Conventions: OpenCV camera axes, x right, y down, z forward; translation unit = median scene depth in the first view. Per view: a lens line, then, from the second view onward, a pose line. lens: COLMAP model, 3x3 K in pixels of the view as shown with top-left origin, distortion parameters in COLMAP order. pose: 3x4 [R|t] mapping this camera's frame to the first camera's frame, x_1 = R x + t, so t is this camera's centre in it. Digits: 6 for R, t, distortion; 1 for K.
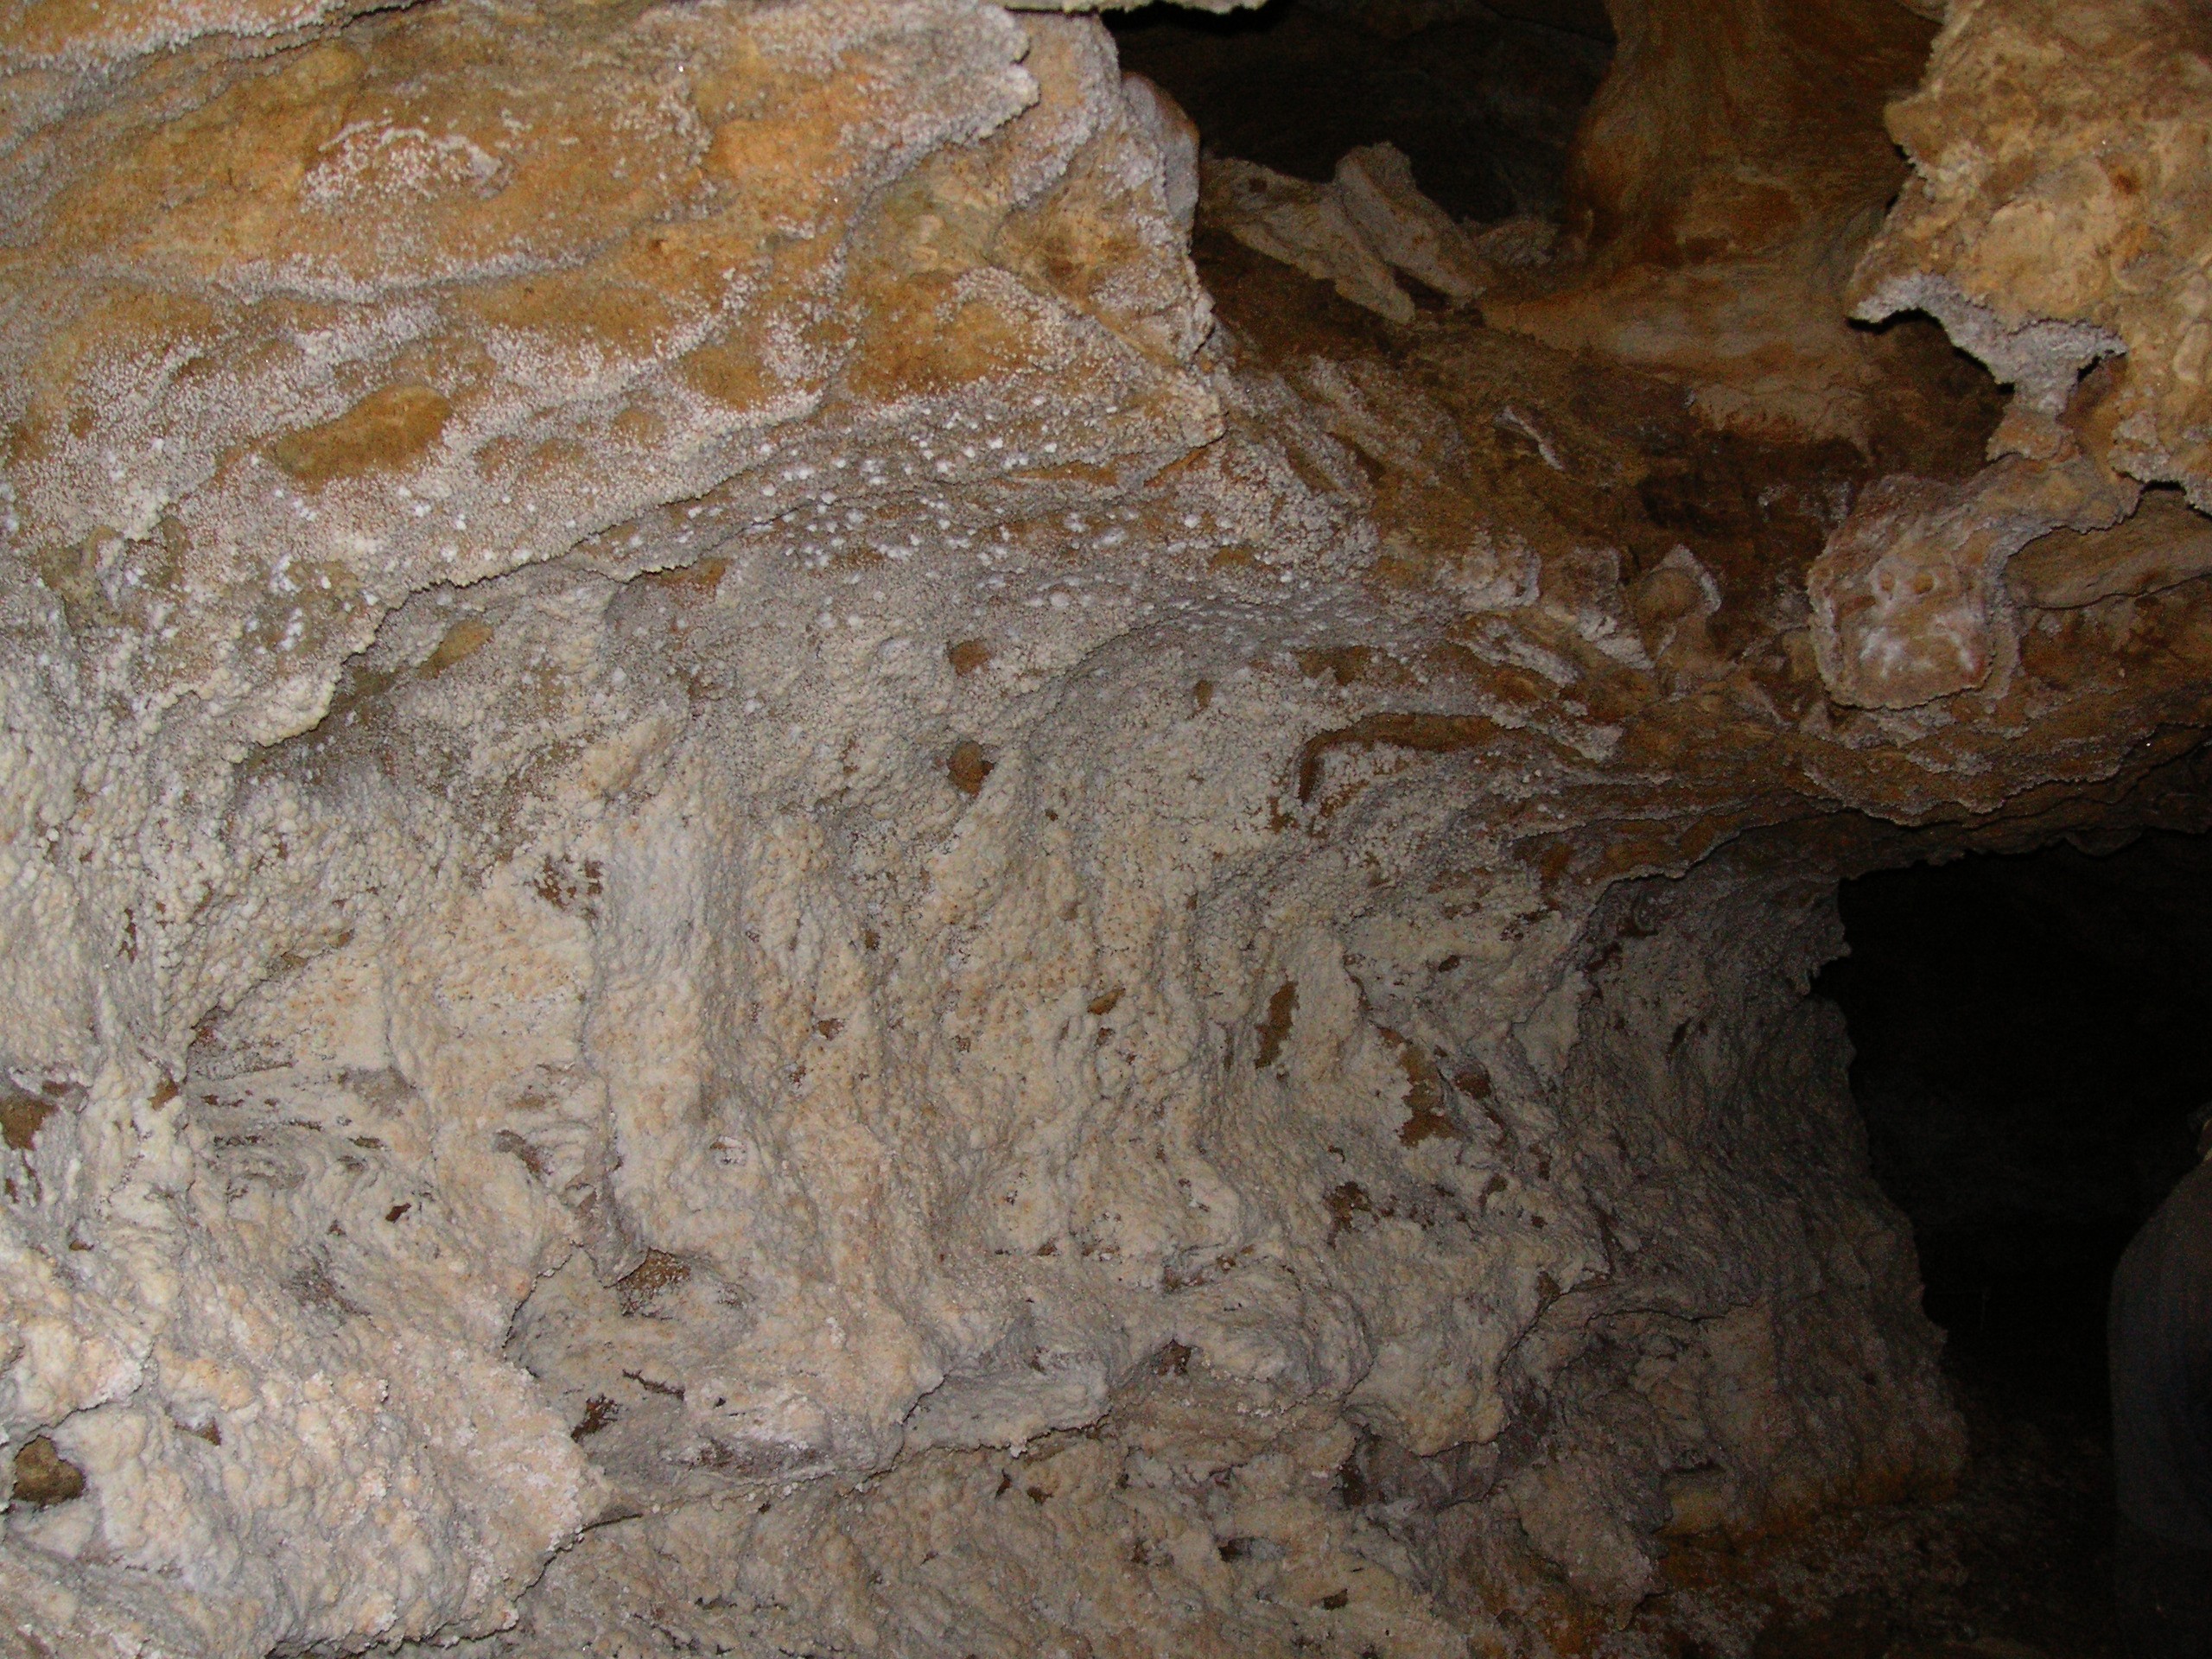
lens RADIAL K [[2444.7, 0, 1106.0], [0, 2444.7, 829.5], [0, 0, 1]] dist [-0.132924, -0.068848]
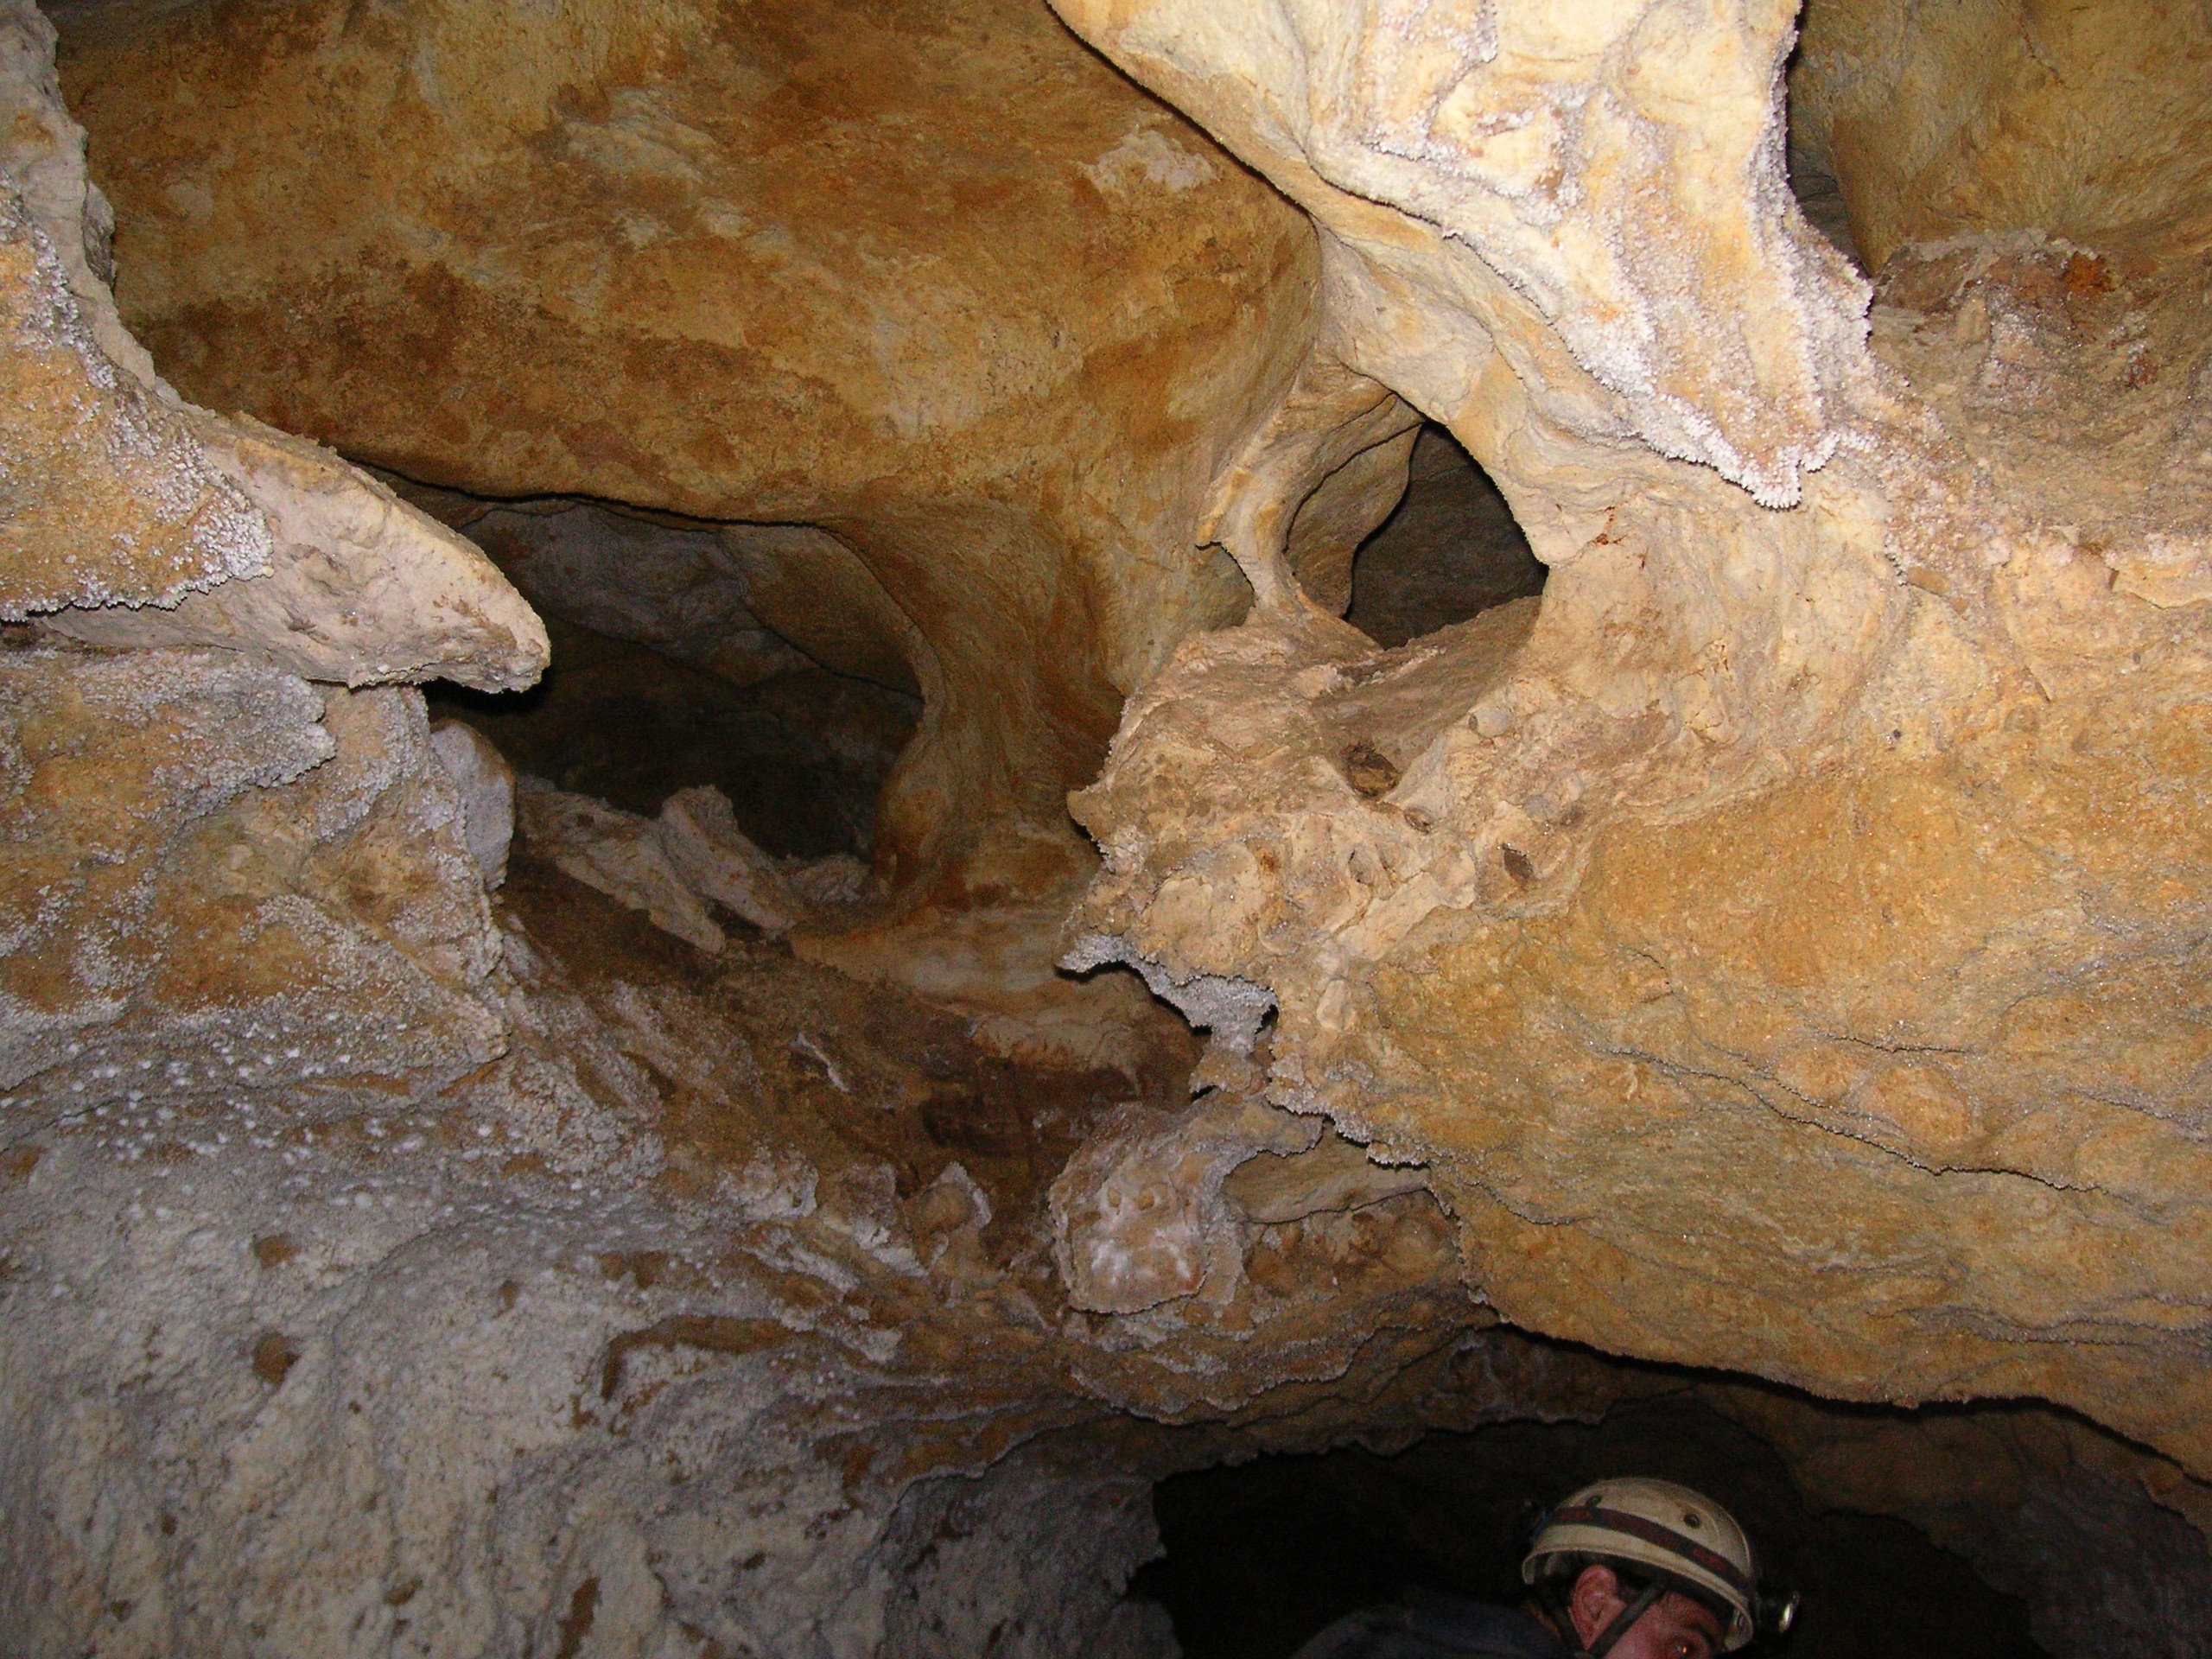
lens RADIAL K [[2444.7, 0, 1106.0], [0, 2444.7, 829.5], [0, 0, 1]] dist [-0.132924, -0.068848]
pose [[0.969761, 0.054986, 0.237783, 0.036245], [0.005391, 0.969226, -0.246112, 0.008545], [-0.243998, 0.239952, 0.939621, -0.094849]]
